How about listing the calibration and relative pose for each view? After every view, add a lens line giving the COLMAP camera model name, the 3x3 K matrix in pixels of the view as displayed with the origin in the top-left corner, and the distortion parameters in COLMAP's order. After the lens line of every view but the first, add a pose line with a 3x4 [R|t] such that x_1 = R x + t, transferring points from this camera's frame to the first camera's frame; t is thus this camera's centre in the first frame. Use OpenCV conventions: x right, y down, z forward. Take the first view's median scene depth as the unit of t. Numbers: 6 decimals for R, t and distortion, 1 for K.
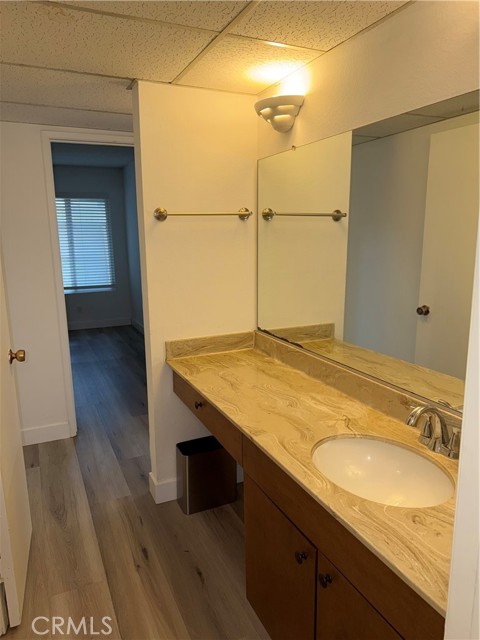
lens RADIAL K [[451.5, 0, 239.0], [0, 451.5, 320.4], [0, 0, 1]] dist [0.012354, -0.011224]
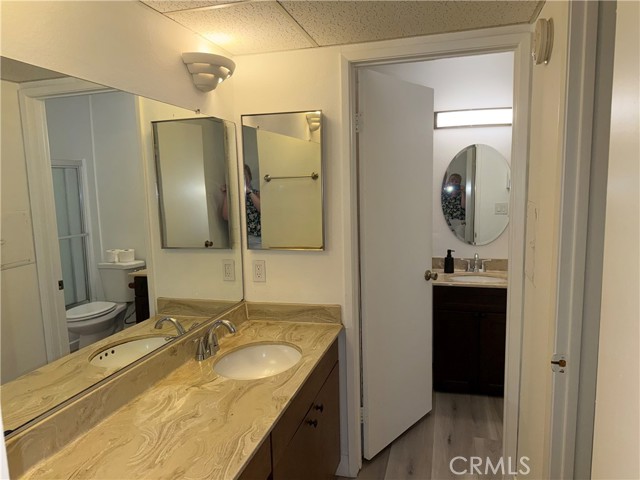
lens RADIAL K [[451.5, 0, 319.2], [0, 451.5, 244.3], [0, 0, 1]] dist [0.012354, -0.011224]
pose [[-0.774094, -0.040797, 0.631755, -0.542166], [0.153095, 0.956238, 0.249340, -0.264170], [-0.614280, 0.289731, -0.733972, 1.342736]]
